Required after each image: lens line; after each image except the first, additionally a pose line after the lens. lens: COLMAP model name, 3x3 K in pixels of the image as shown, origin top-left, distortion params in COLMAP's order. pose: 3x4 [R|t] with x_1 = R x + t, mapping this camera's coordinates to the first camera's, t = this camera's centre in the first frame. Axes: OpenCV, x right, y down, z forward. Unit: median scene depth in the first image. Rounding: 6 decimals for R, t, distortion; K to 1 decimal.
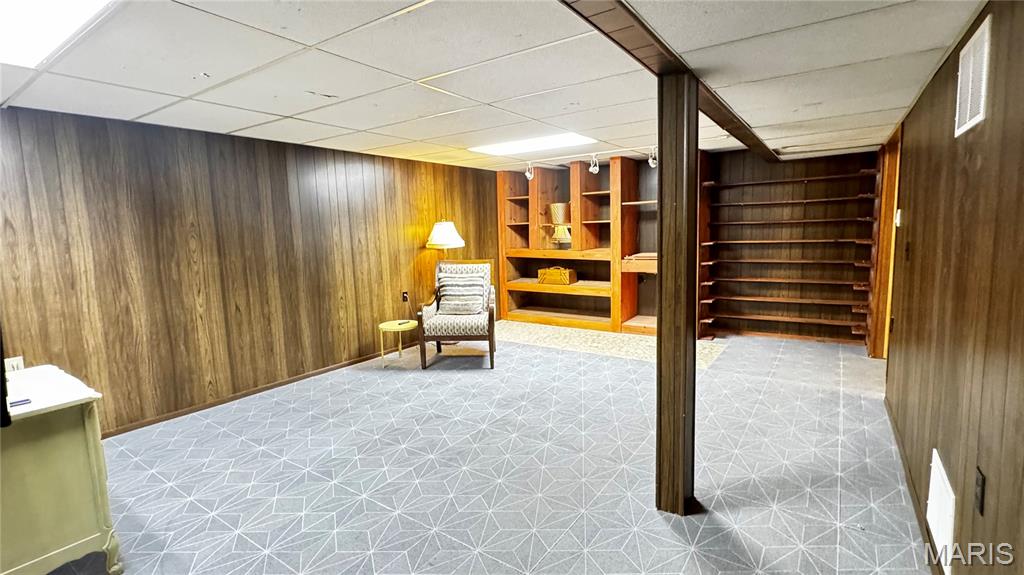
lens RADIAL K [[470.5, 0, 511.4], [0, 470.5, 284.3], [0, 0, 1]] dist [-0.020667, -0.000227]
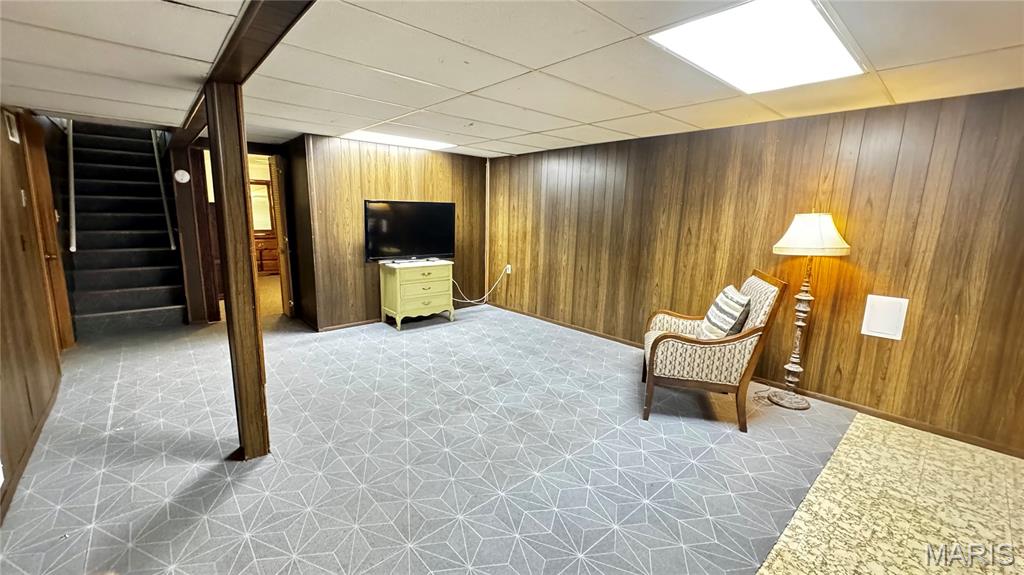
lens RADIAL K [[412.5, 0, 511.2], [0, 412.5, 286.6], [0, 0, 1]] dist [0.006166, 0.000020]
pose [[-0.239281, 0.196945, -0.950767, 0.641429], [-0.130845, 0.963740, 0.232563, -0.153314], [0.962094, 0.180051, -0.204835, 1.013210]]
